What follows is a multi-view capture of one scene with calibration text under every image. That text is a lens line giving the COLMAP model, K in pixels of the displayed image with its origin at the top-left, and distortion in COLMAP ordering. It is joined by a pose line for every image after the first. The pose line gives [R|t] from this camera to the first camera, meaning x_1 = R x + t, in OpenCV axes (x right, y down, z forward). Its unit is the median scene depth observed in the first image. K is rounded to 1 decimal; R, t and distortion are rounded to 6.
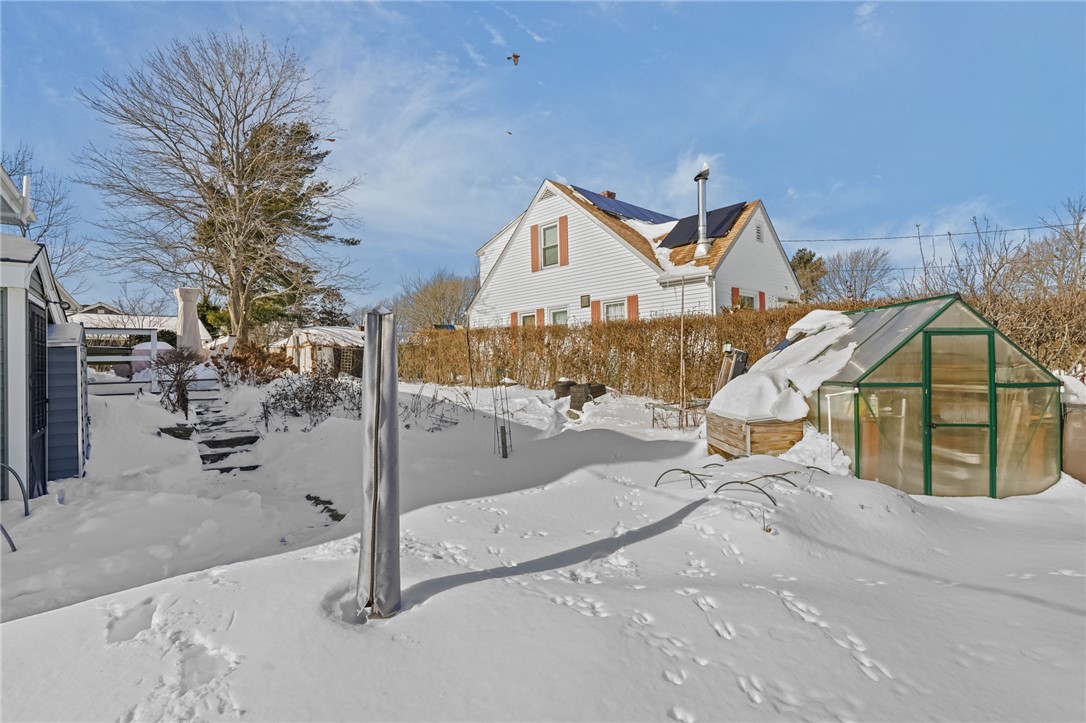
lens RADIAL K [[514.3, 0, 537.6], [0, 514.3, 362.1], [0, 0, 1]] dist [0.002297, -0.000418]
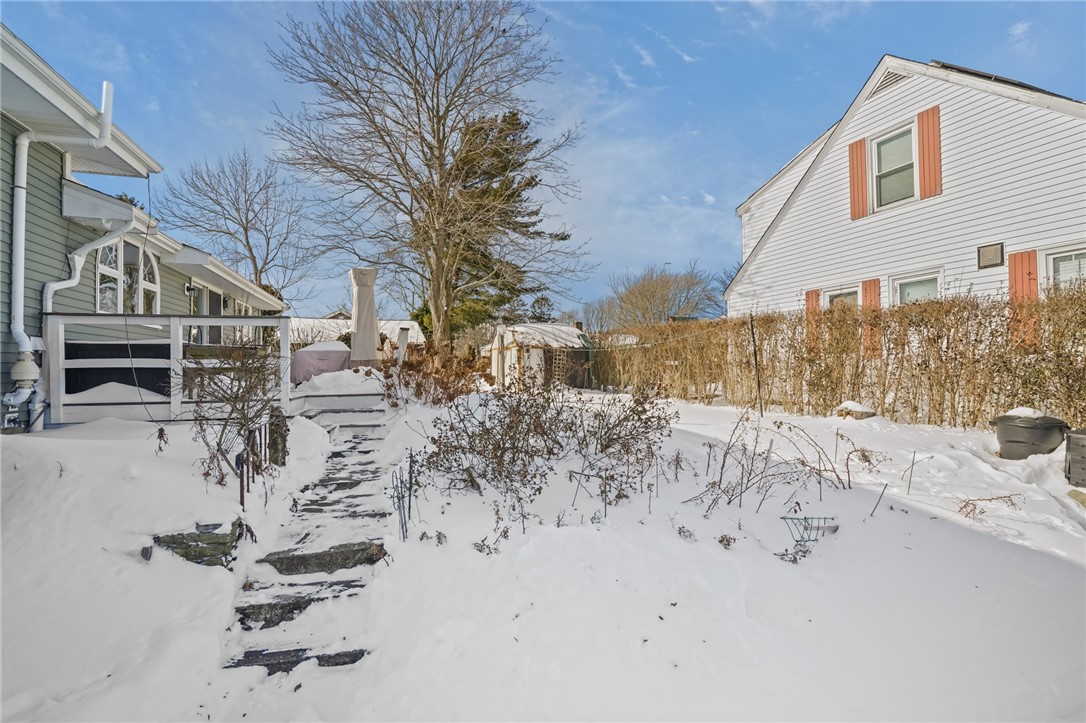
lens RADIAL K [[514.3, 0, 537.6], [0, 514.3, 362.1], [0, 0, 1]] dist [0.002297, -0.000418]
pose [[0.926387, 0.002234, -0.376567, -0.127315], [-0.004900, 0.999969, -0.006121, -0.003708], [0.376542, 0.007516, 0.926369, 0.313125]]
